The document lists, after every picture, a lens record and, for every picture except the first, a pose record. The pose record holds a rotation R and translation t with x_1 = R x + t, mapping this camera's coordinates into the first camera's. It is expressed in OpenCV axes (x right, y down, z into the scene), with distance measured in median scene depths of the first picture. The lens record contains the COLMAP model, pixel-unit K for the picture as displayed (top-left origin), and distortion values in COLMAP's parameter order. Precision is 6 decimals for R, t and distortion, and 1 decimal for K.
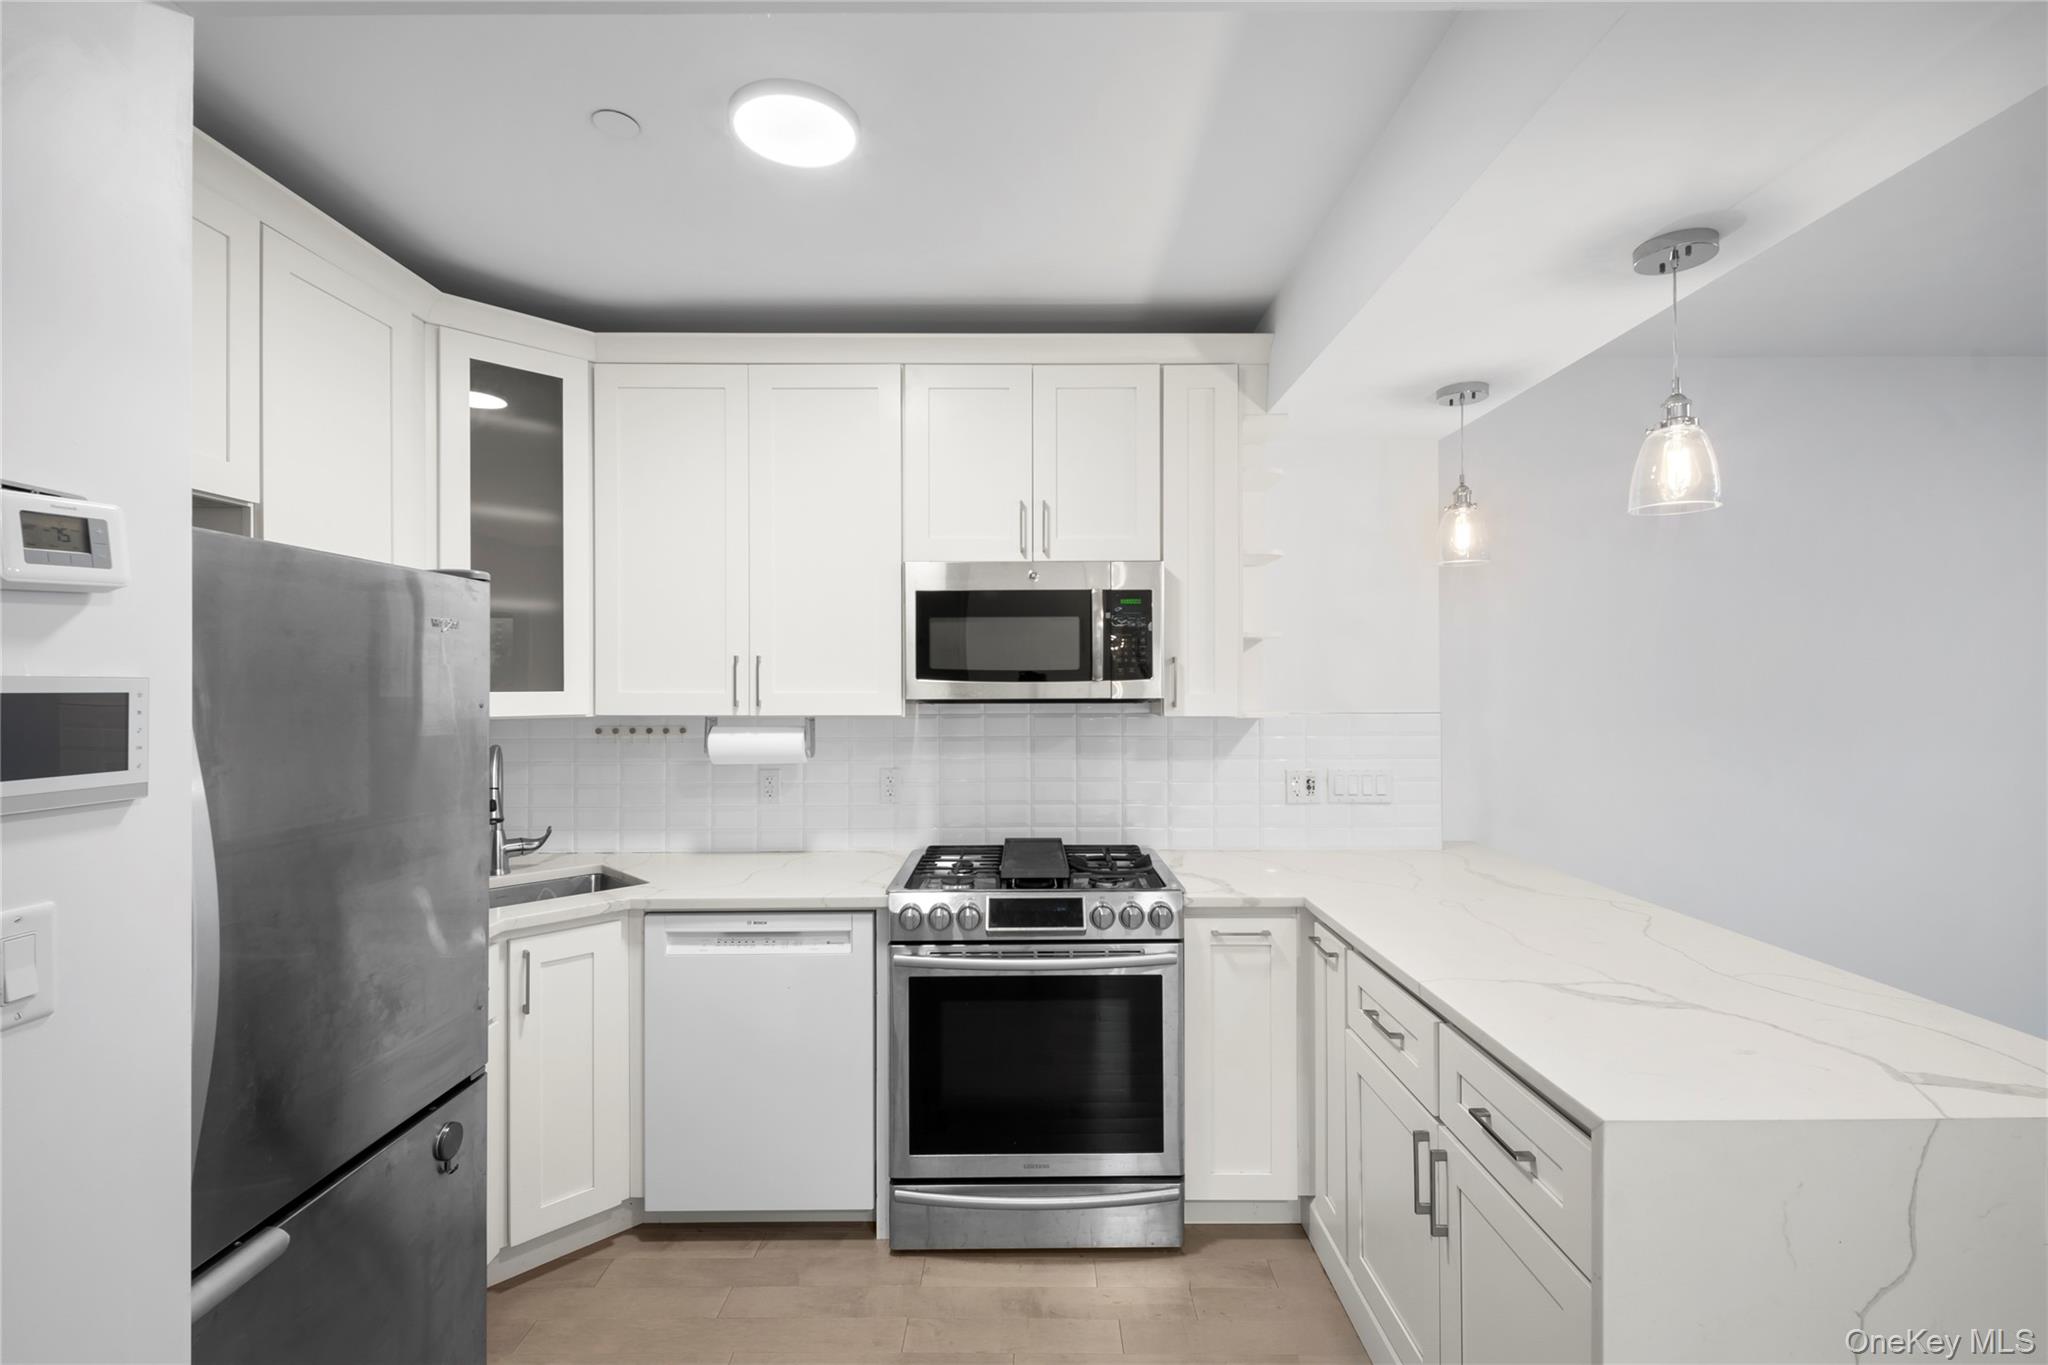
lens RADIAL K [[906.0, 0, 1025.2], [0, 906.0, 679.7], [0, 0, 1]] dist [0.003457, -0.002870]
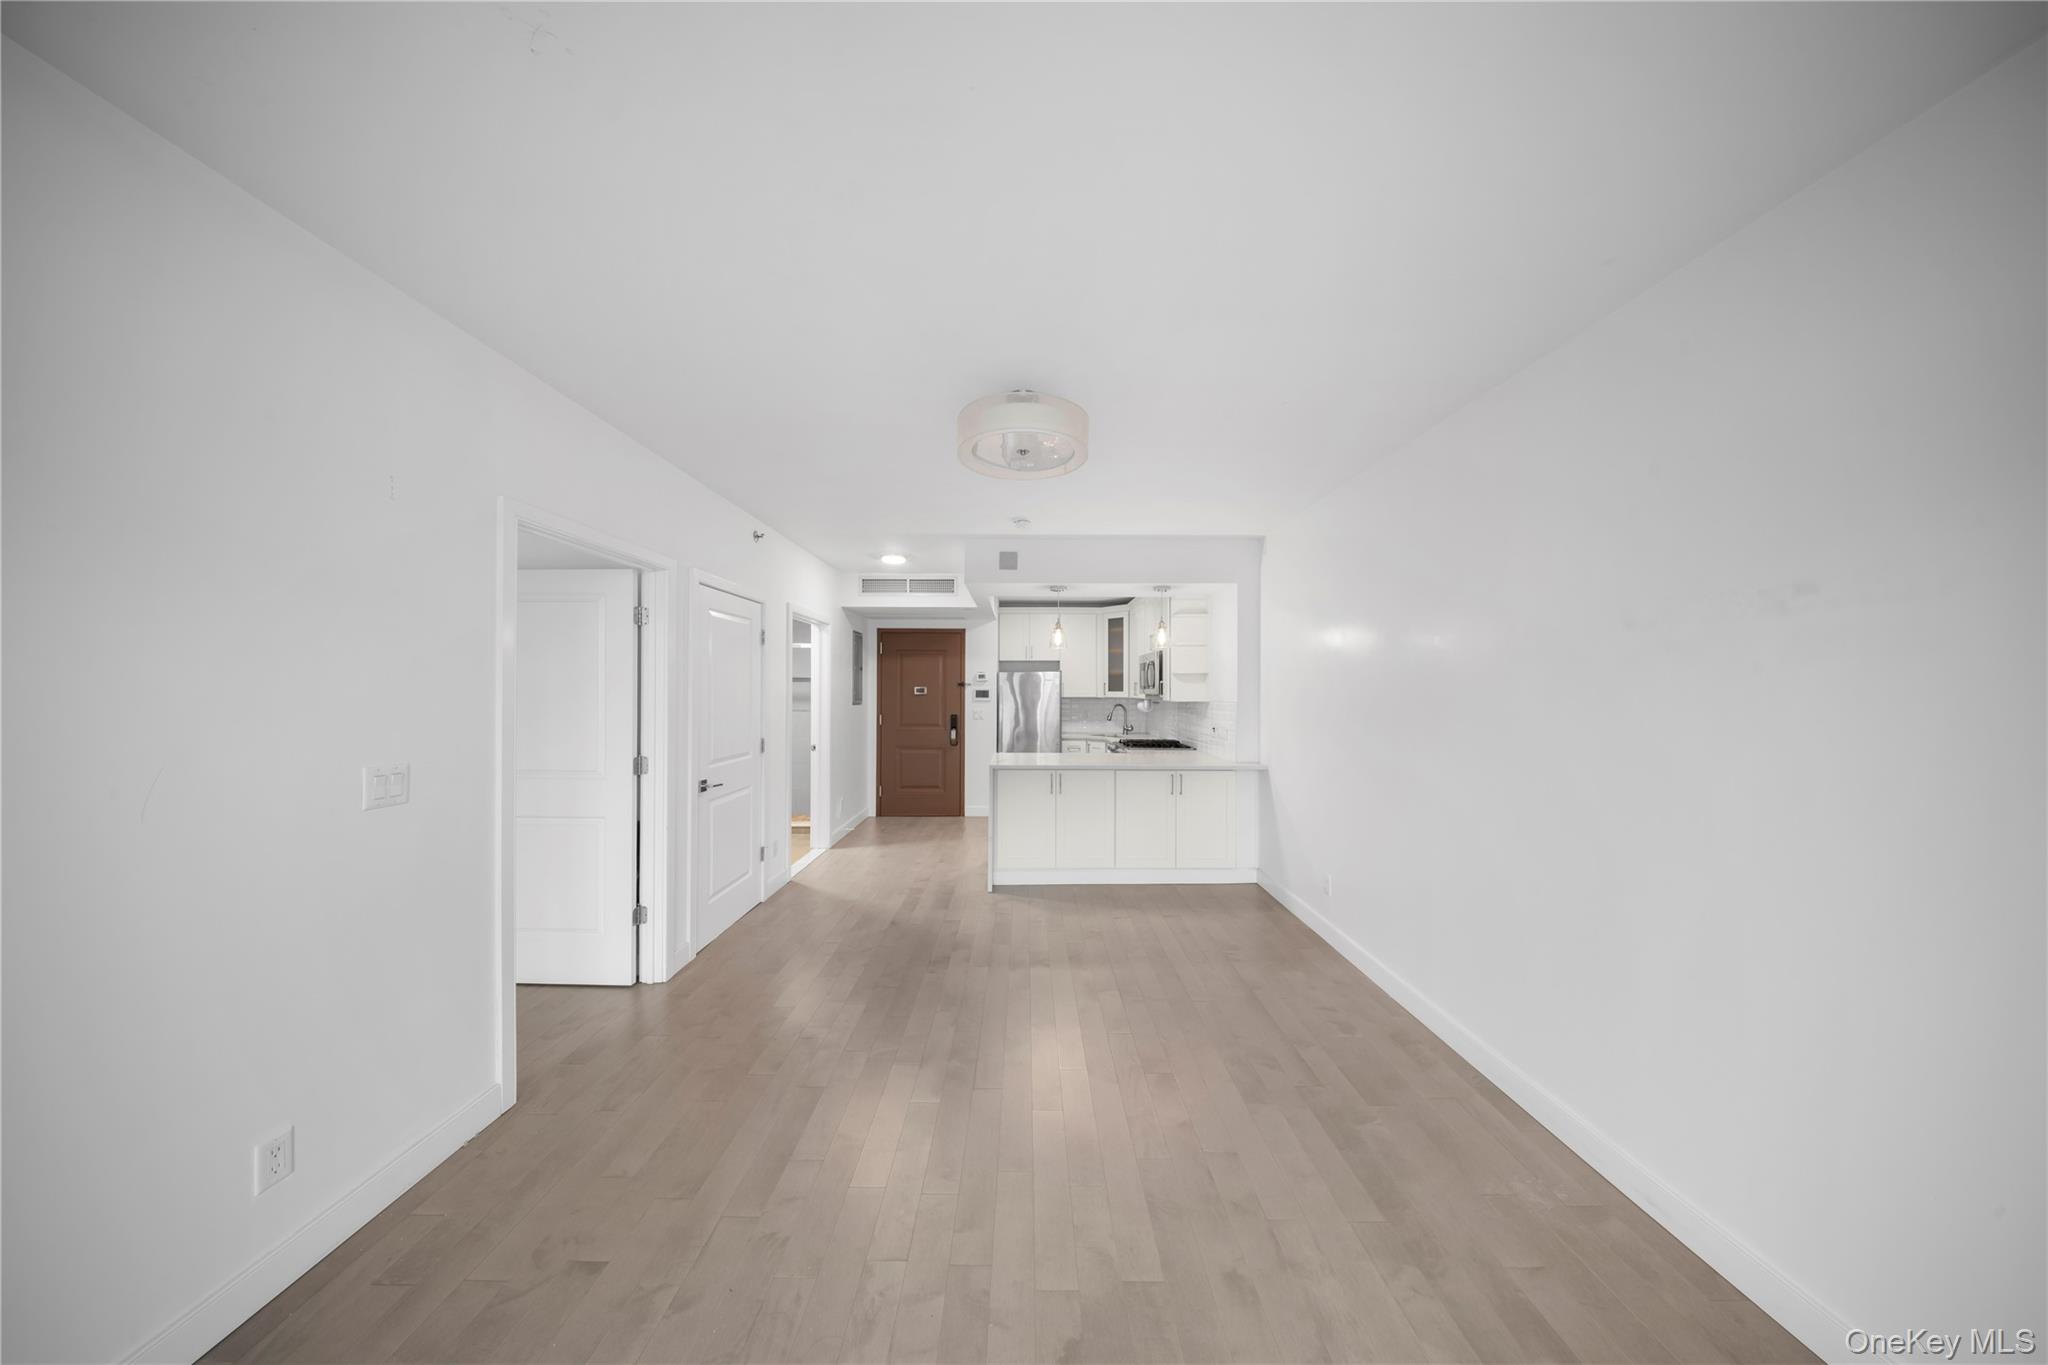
lens RADIAL K [[598.8, 0, 1015.3], [0, 598.8, 688.6], [0, 0, 1]] dist [0.002049, -0.000357]
pose [[-0.013939, -0.003792, -0.999896, 2.440791], [0.002234, 0.999990, -0.003823, 0.009279], [0.999900, -0.002287, -0.013930, 0.580370]]
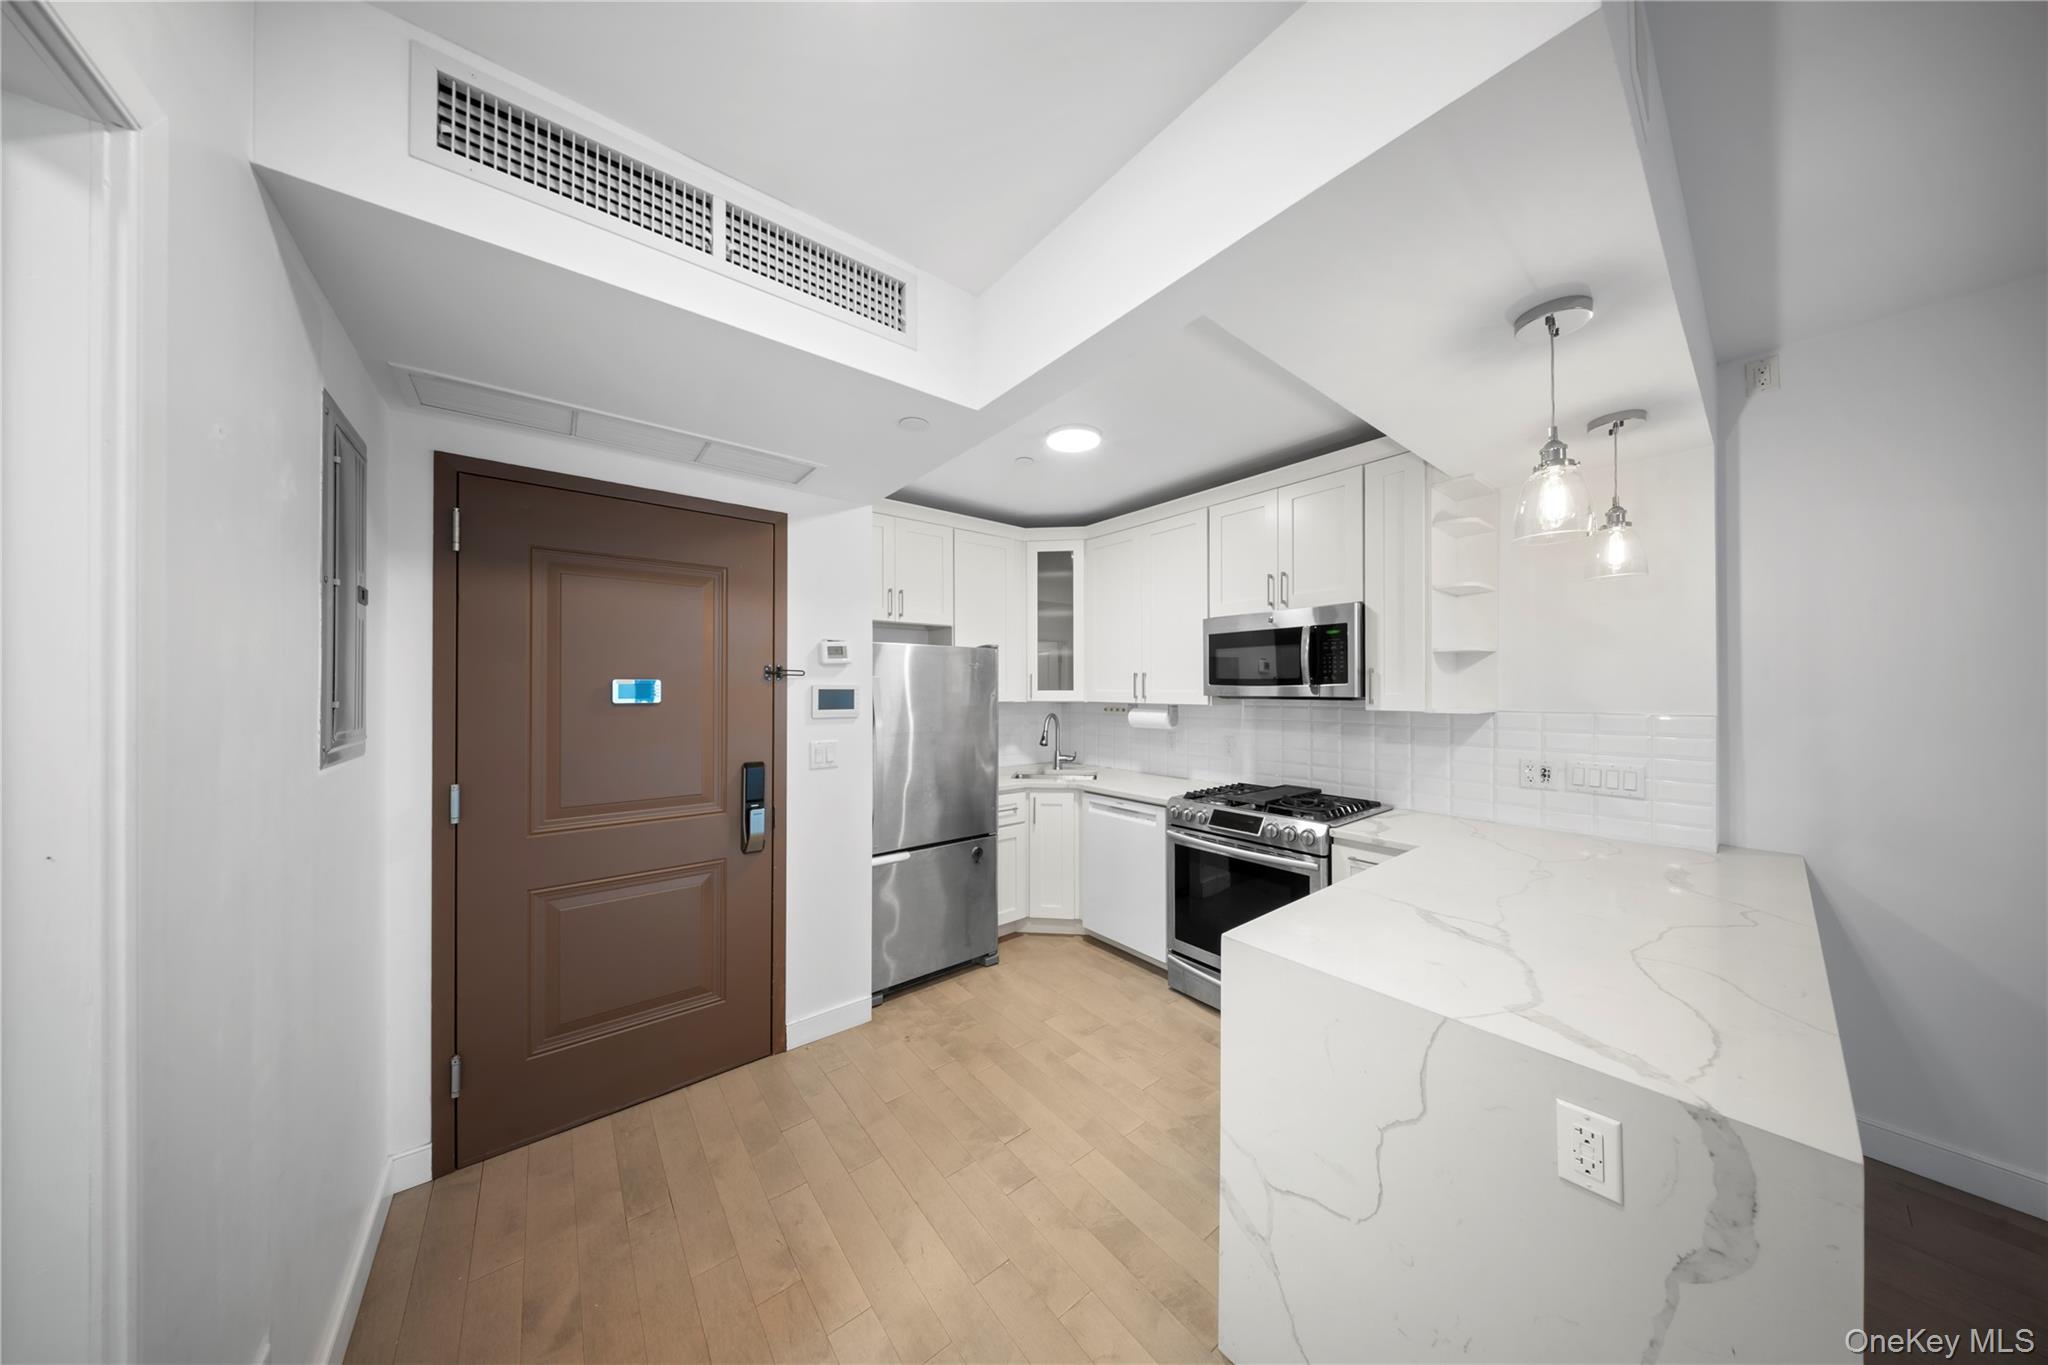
lens RADIAL K [[598.8, 0, 1025.5], [0, 598.8, 685.7], [0, 0, 1]] dist [0.002049, -0.000357]
pose [[0.621891, -0.001801, -0.783101, 0.618246], [0.003060, 0.999995, 0.000130, 0.000345], [0.783097, -0.002477, 0.621894, -0.010903]]
